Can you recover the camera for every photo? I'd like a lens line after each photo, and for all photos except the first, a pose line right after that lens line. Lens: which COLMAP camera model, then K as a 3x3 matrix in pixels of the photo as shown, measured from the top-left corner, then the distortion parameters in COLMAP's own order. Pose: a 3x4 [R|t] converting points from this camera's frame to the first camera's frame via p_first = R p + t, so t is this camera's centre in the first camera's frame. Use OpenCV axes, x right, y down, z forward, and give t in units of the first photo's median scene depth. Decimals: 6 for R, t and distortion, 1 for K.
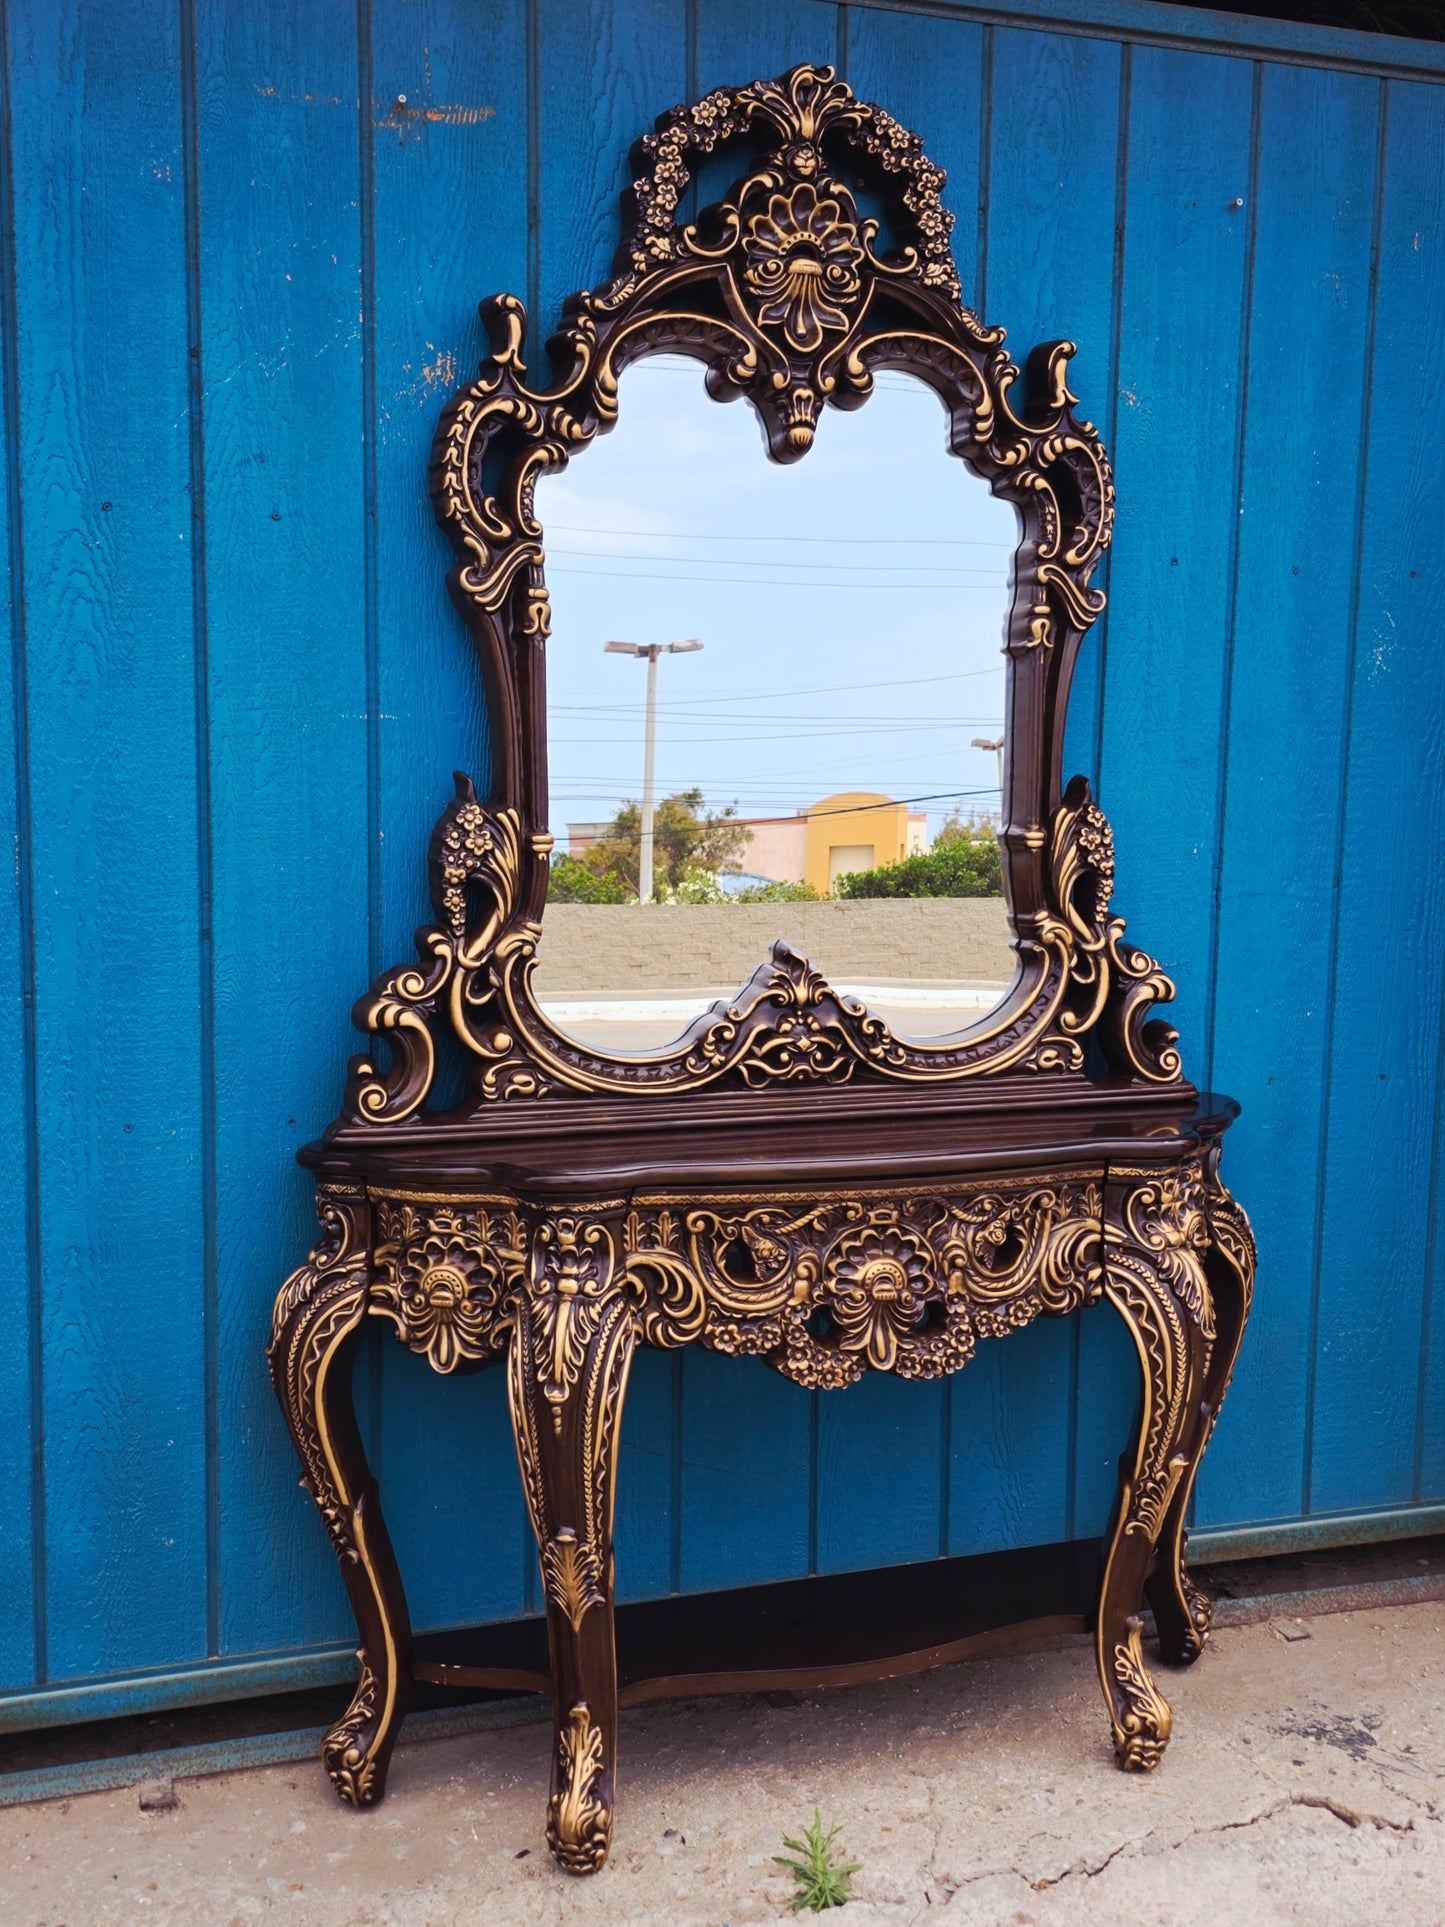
lens RADIAL K [[1903.4, 0, 732.5], [0, 1903.4, 935.8], [0, 0, 1]] dist [0.040280, 0.000000]
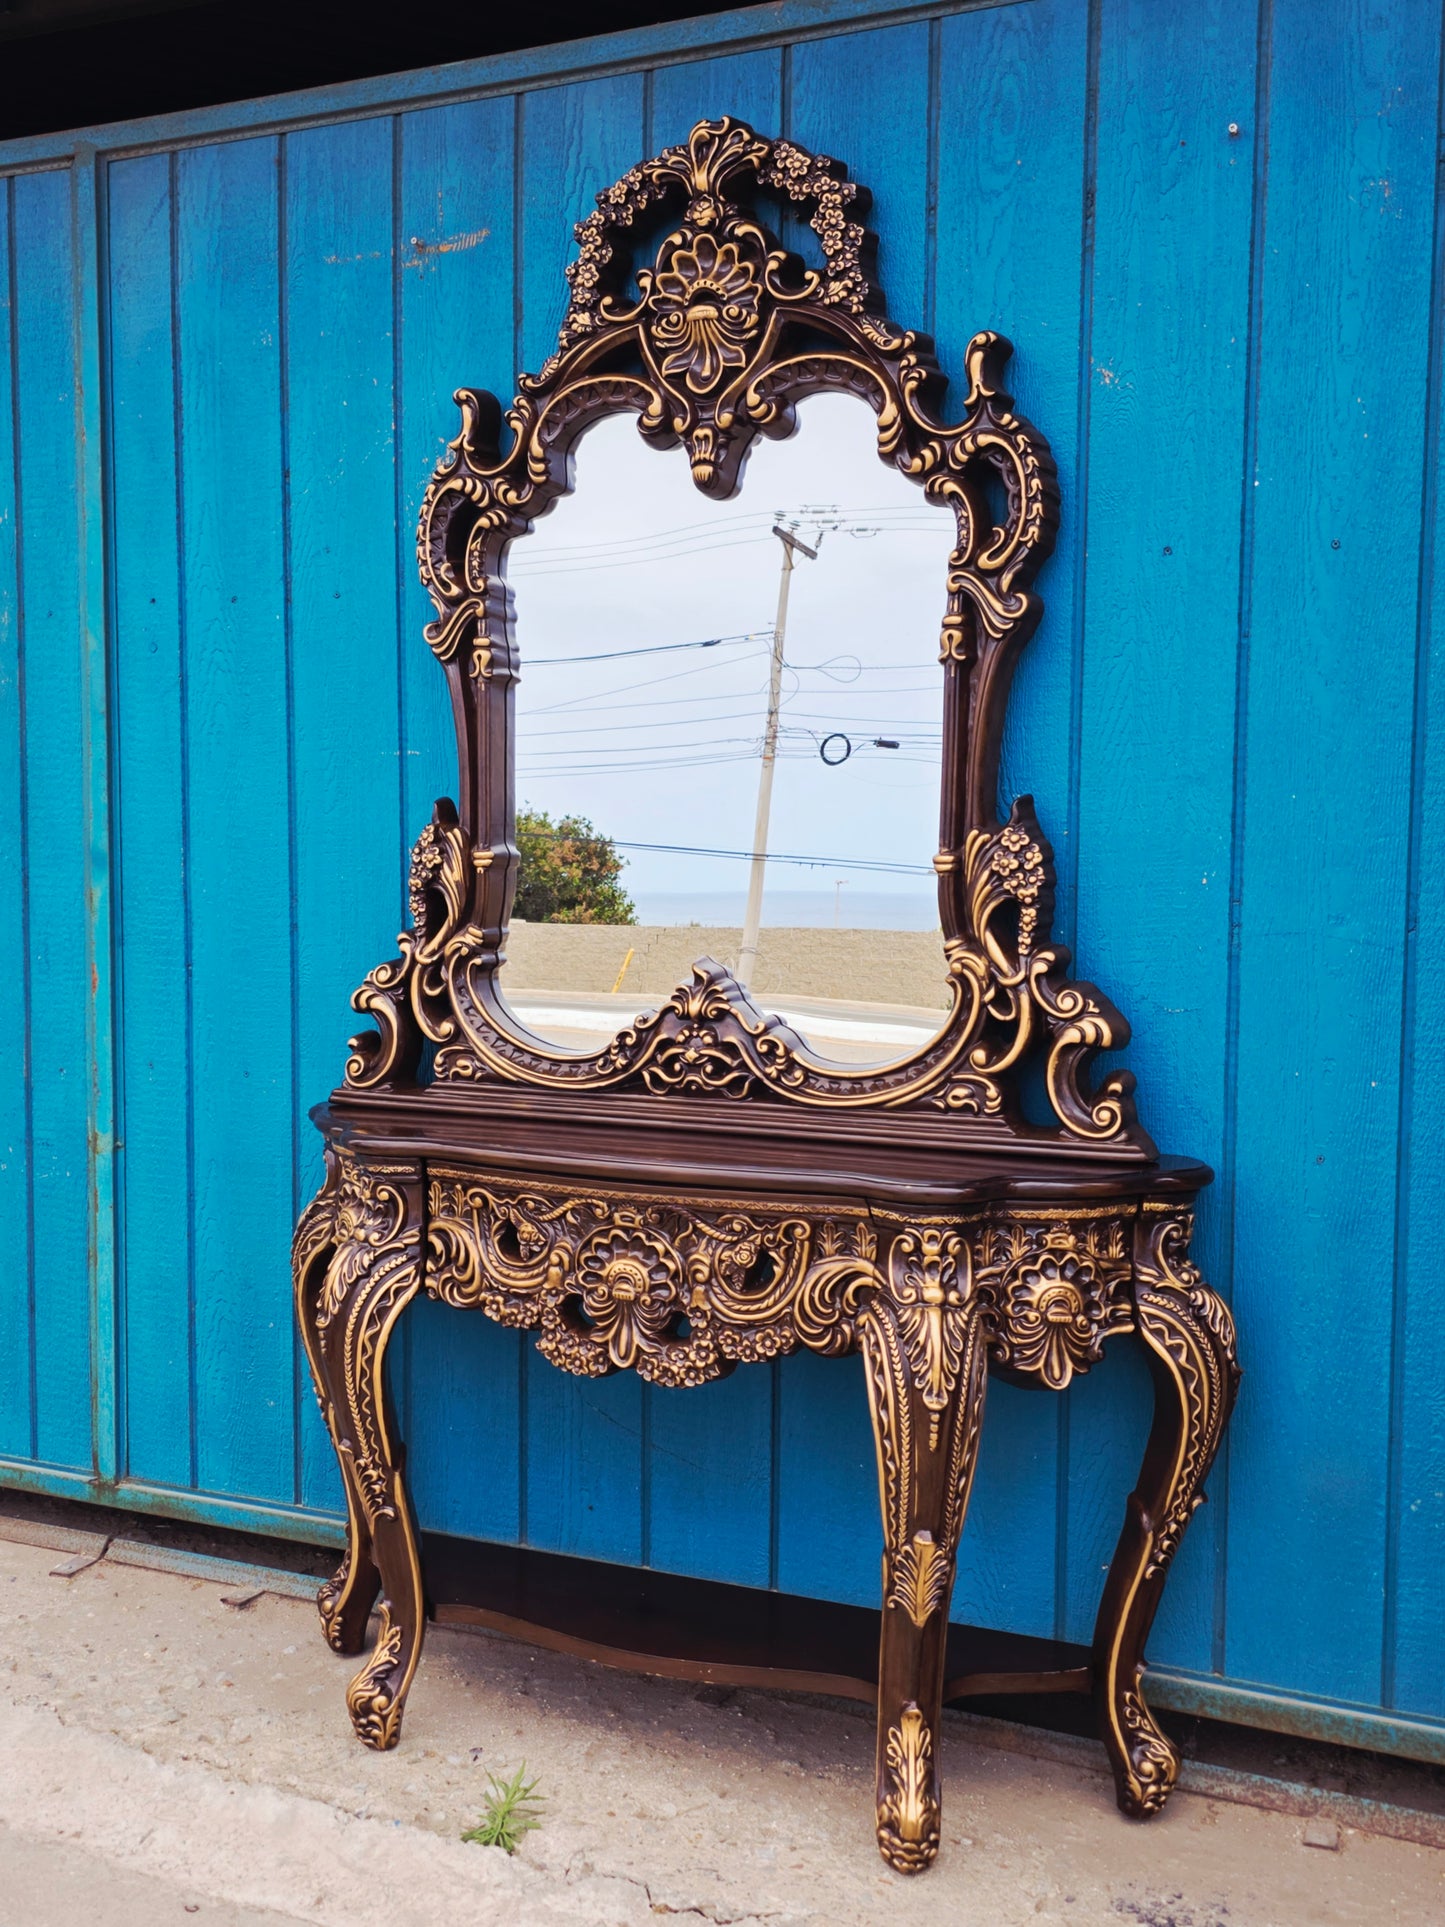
lens RADIAL K [[1908.6, 0, 692.4], [0, 1908.6, 935.4], [0, 0, 1]] dist [0.040567, 0.000000]
pose [[0.736846, 0.036583, -0.675070, 0.773436], [-0.052938, 0.998591, -0.003667, -0.004995], [0.673985, 0.038439, 0.737744, 0.240336]]
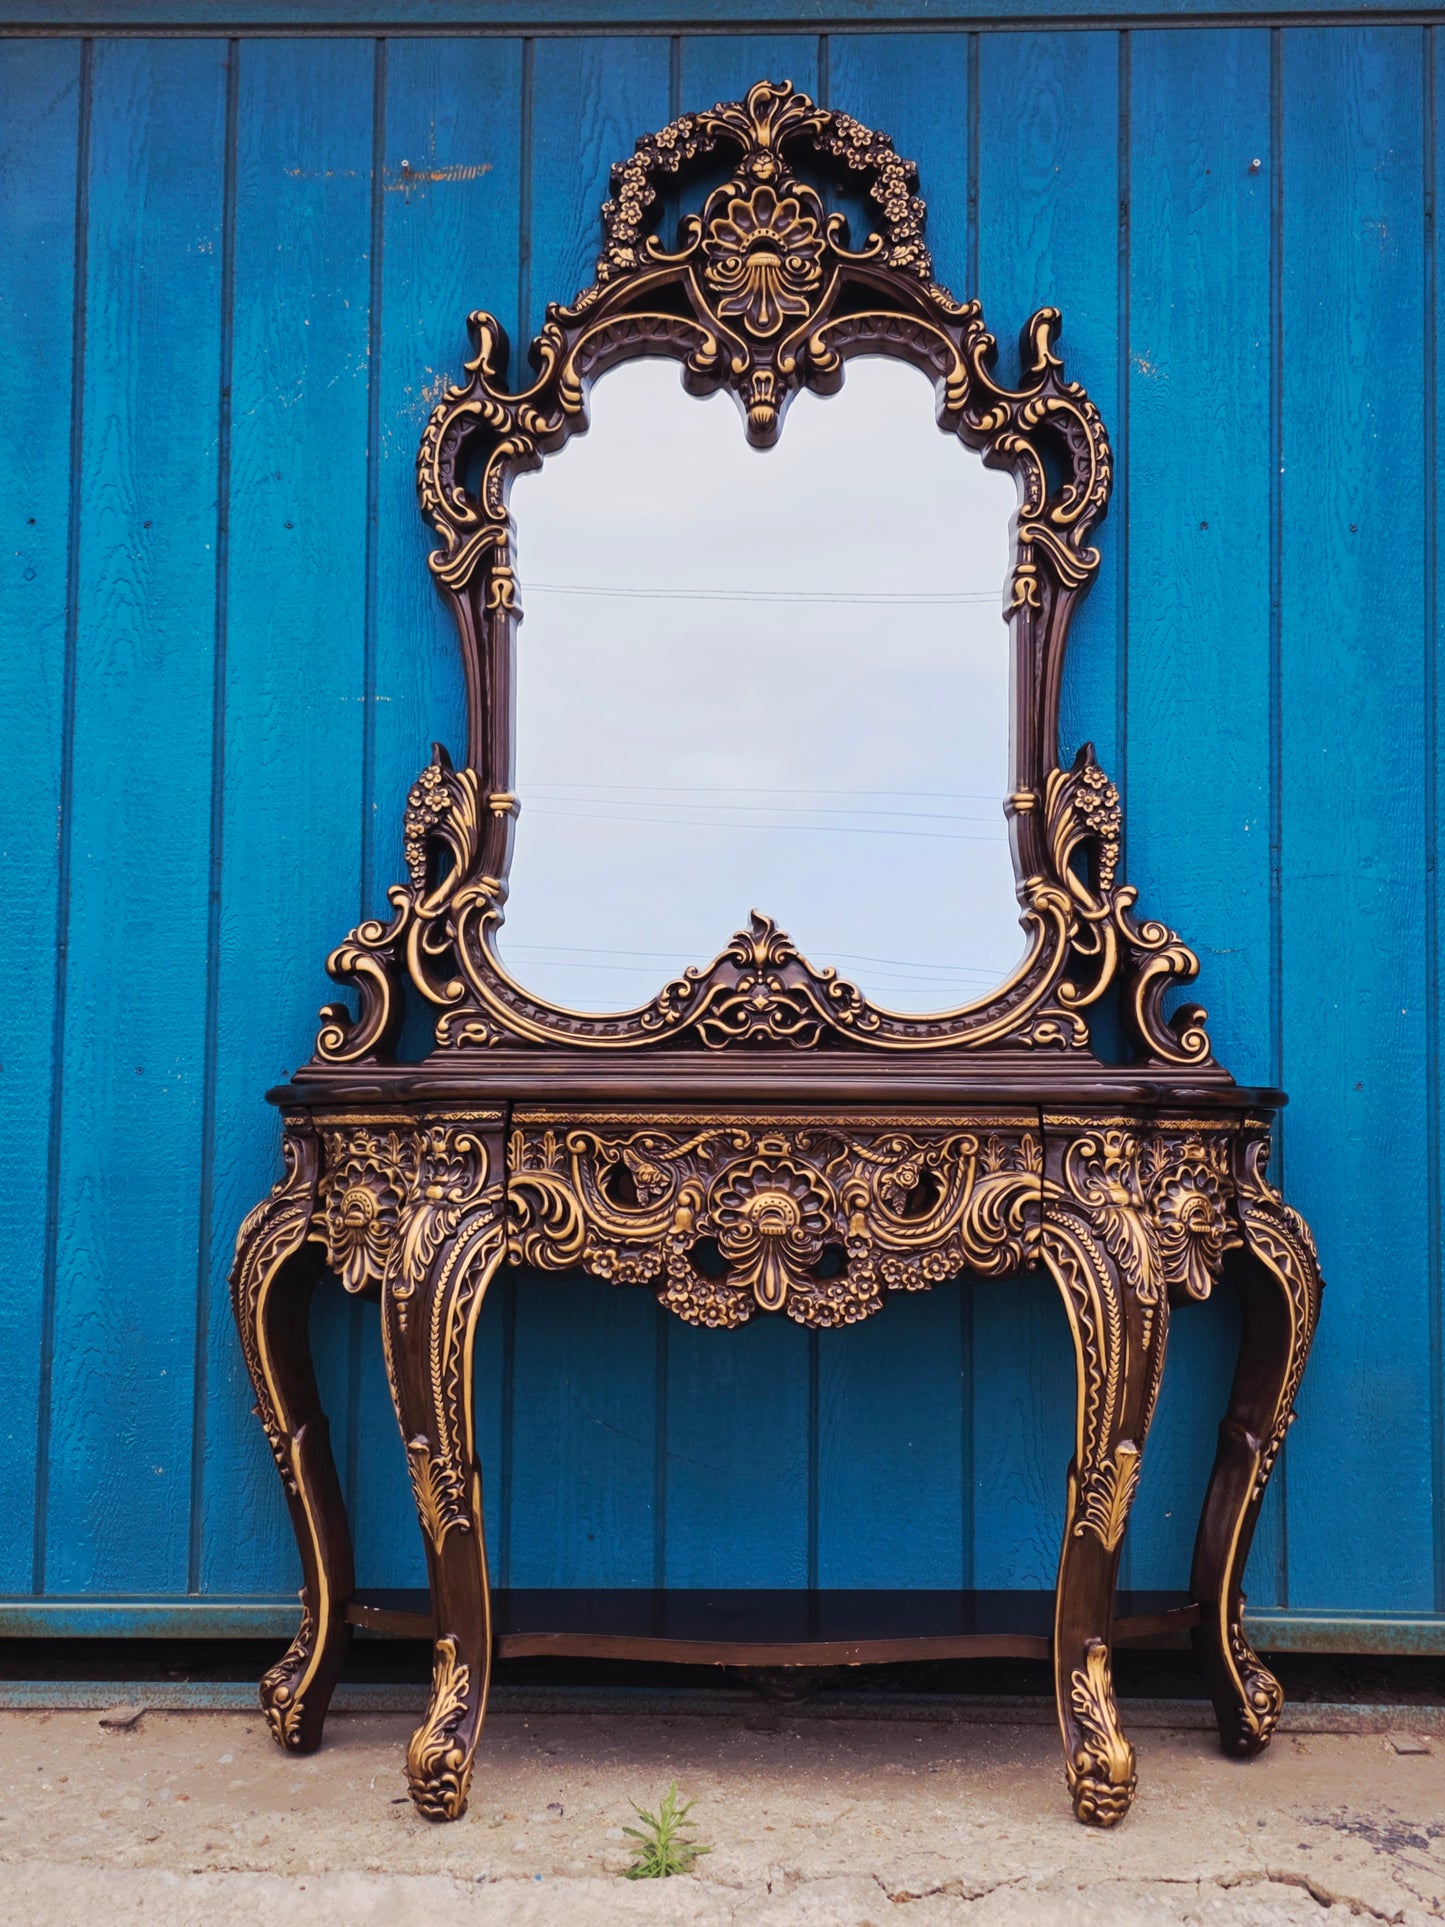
lens RADIAL K [[1908.6, 0, 734.9], [0, 1908.6, 929.6], [0, 0, 1]] dist [0.040567, 0.000000]
pose [[0.943487, -0.029942, -0.330053, 0.368362], [-0.025230, 0.986530, -0.161621, 0.188013], [0.330447, 0.160814, 0.930023, 0.076015]]
